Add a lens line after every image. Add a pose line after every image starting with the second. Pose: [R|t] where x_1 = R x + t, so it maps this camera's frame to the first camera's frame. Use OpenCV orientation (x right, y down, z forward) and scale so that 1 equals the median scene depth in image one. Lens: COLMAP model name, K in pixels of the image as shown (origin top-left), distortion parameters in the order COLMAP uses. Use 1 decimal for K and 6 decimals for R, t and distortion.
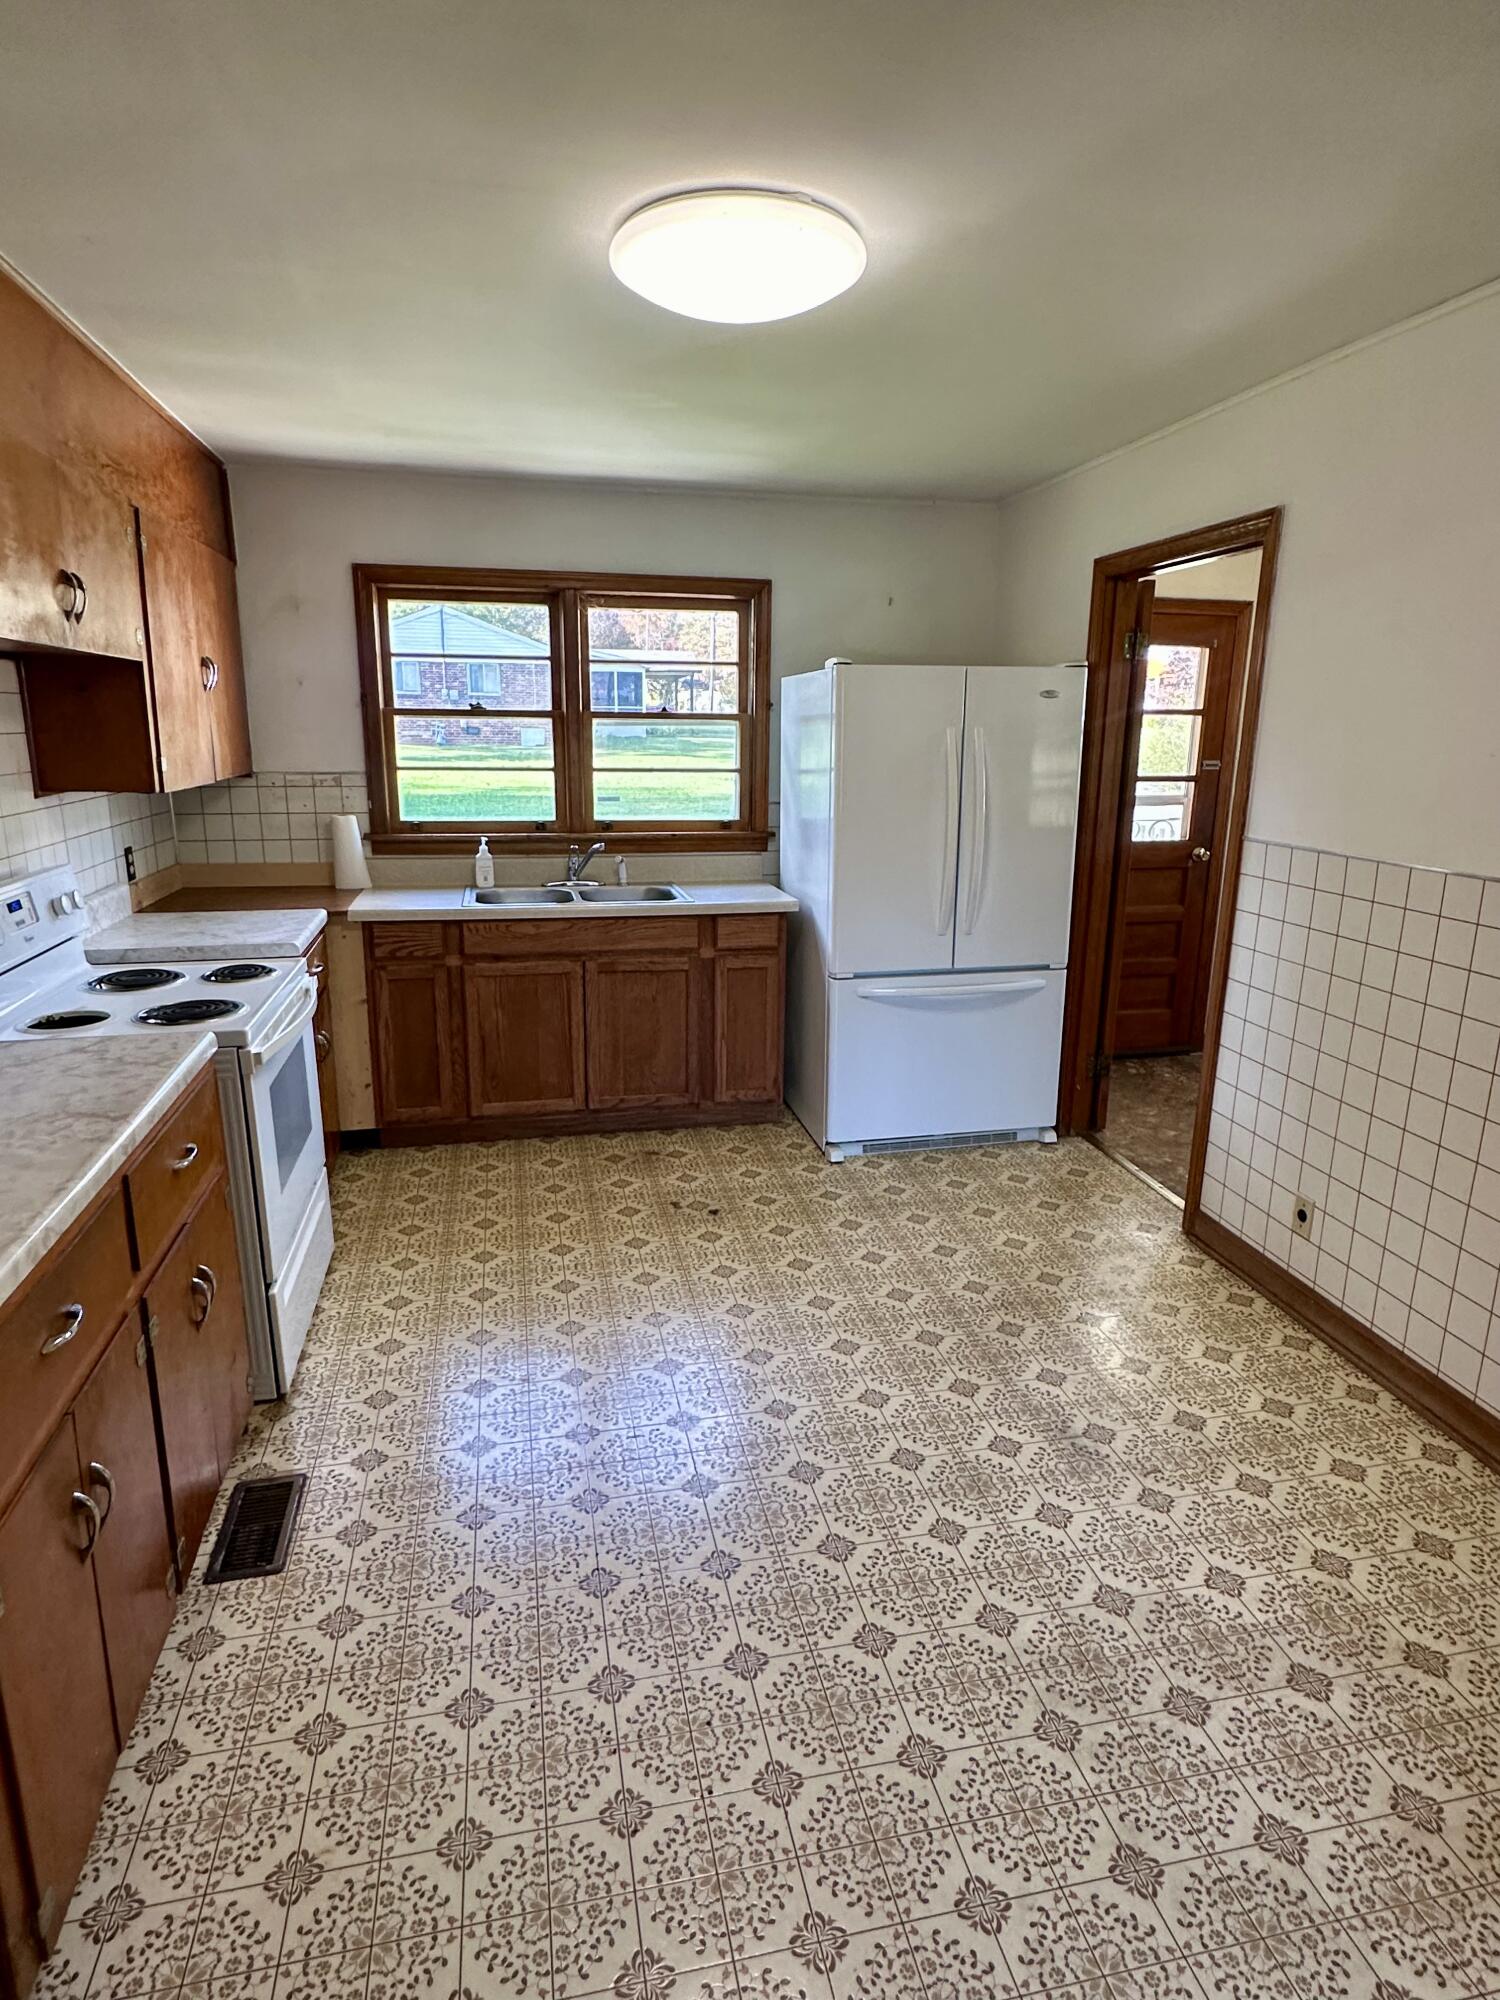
lens RADIAL K [[1122.0, 0, 754.7], [0, 1122.0, 981.9], [0, 0, 1]] dist [0.001381, 0.000002]
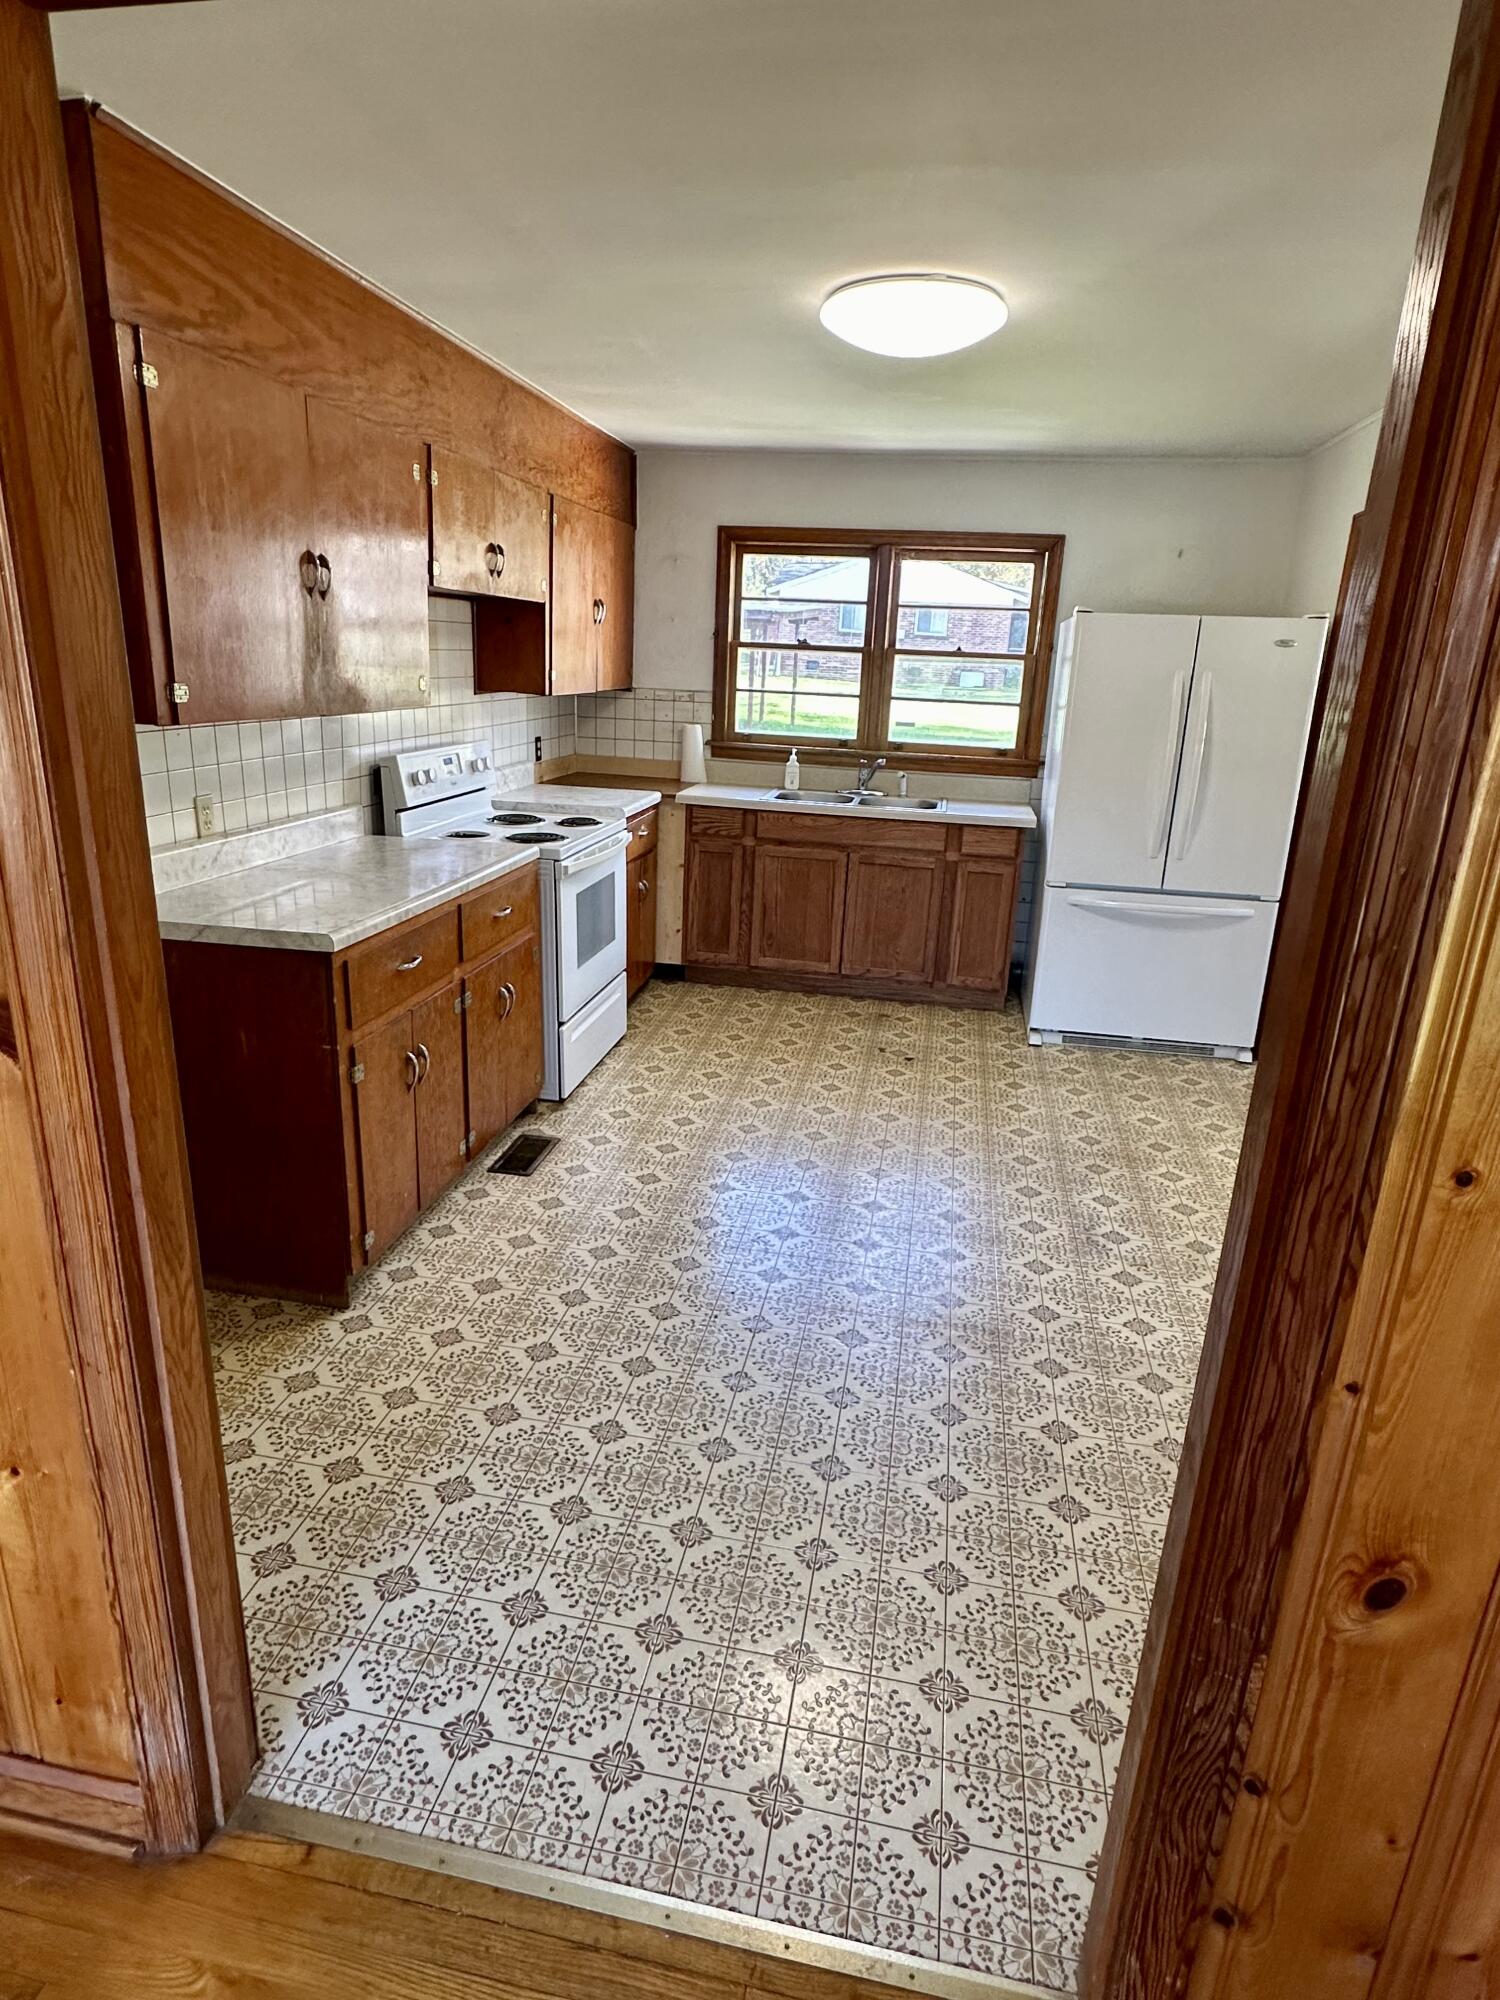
lens RADIAL K [[1122.0, 0, 741.0], [0, 1122.0, 983.6], [0, 0, 1]] dist [0.001381, 0.000002]
pose [[0.920505, 0.137005, -0.365925, 0.220526], [-0.118900, 0.990315, 0.071683, 0.052557], [0.372202, -0.022477, 0.927880, -0.203074]]
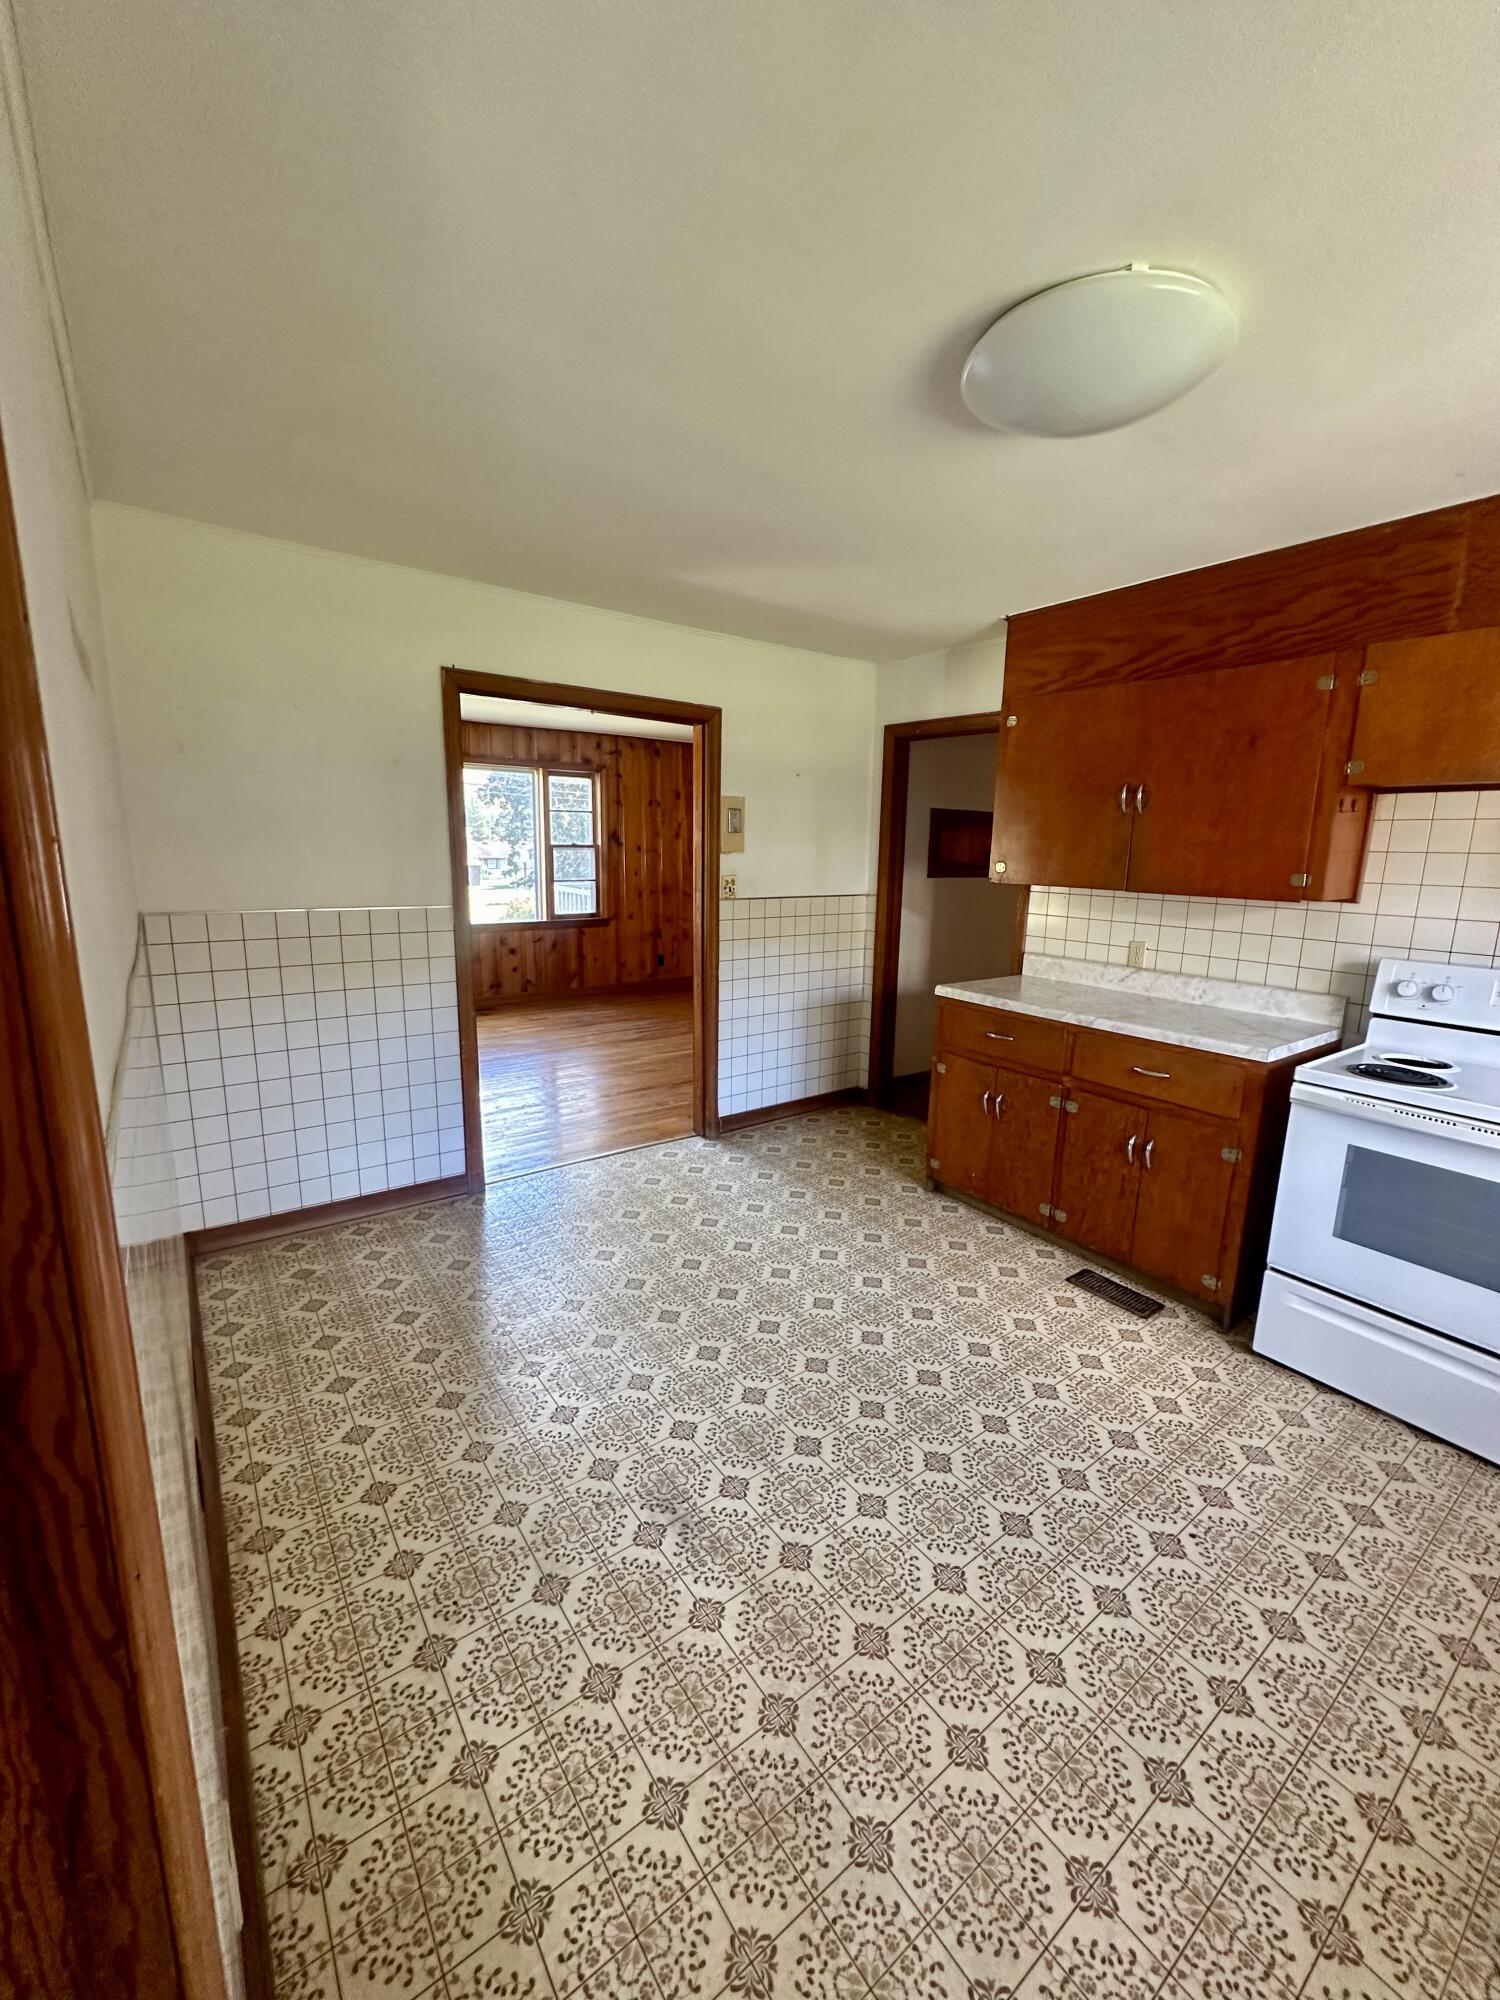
lens RADIAL K [[804.9, 0, 761.8], [0, 804.9, 1006.4], [0, 0, 1]] dist [-0.001375, 0.000579]
pose [[-0.909291, 0.059810, -0.411840, 0.309833], [-0.116124, 0.913847, 0.389101, -0.197292], [0.399631, 0.401630, -0.824007, 0.925408]]
